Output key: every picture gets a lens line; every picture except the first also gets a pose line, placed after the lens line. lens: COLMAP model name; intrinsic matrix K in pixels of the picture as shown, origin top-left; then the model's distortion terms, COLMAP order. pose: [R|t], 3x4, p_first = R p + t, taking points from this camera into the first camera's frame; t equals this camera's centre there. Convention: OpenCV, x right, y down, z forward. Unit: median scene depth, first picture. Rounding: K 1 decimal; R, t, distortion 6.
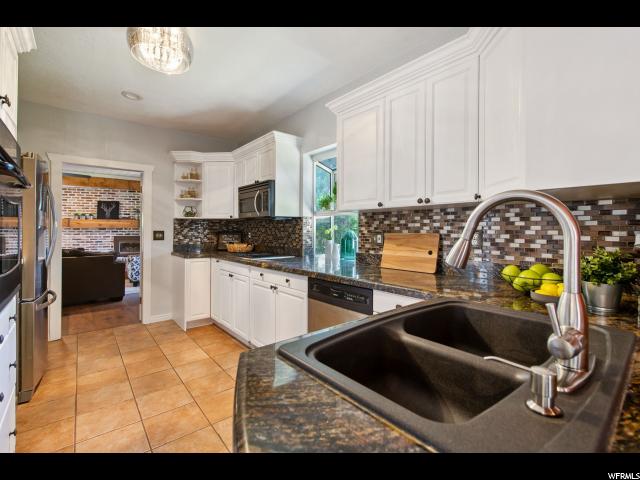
lens RADIAL K [[290.4, 0, 320.6], [0, 290.4, 232.6], [0, 0, 1]] dist [-0.000800, -0.000063]
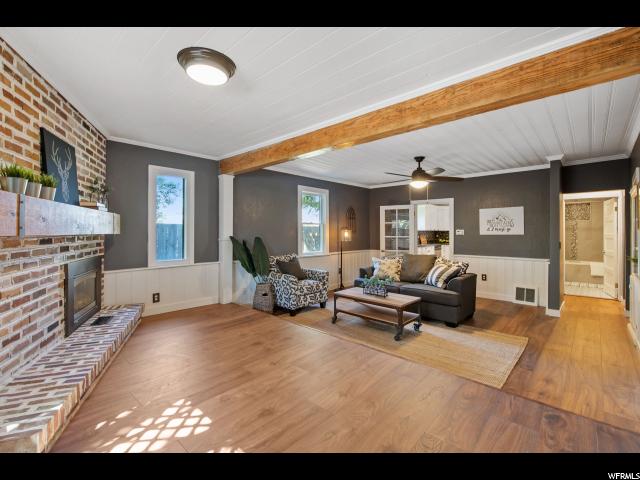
lens RADIAL K [[290.4, 0, 320.6], [0, 290.4, 232.6], [0, 0, 1]] dist [-0.000800, -0.000063]
pose [[-0.124785, -0.005668, 0.992168, -1.041379], [-0.002817, 0.999982, 0.005358, -0.022081], [-0.992180, -0.002126, -0.124799, 0.794148]]
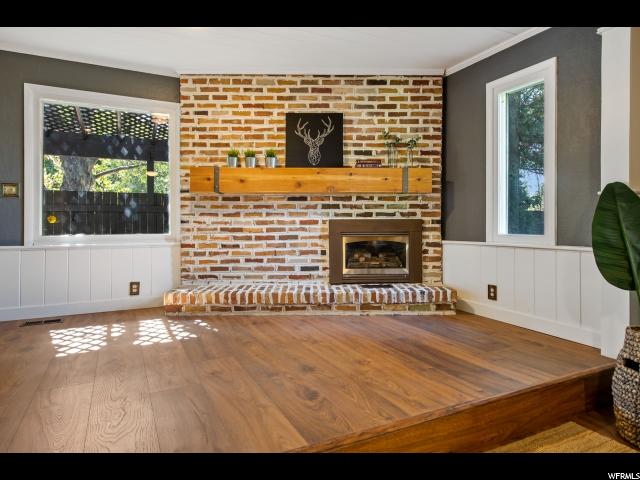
lens RADIAL K [[399.3, 0, 318.5], [0, 399.3, 217.5], [0, 0, 1]] dist [0.024845, -0.000095]
pose [[0.971827, -0.005841, -0.235625, -0.624696], [0.002940, 0.999916, -0.012662, 0.015145], [0.235679, 0.011612, 0.971762, 0.566695]]
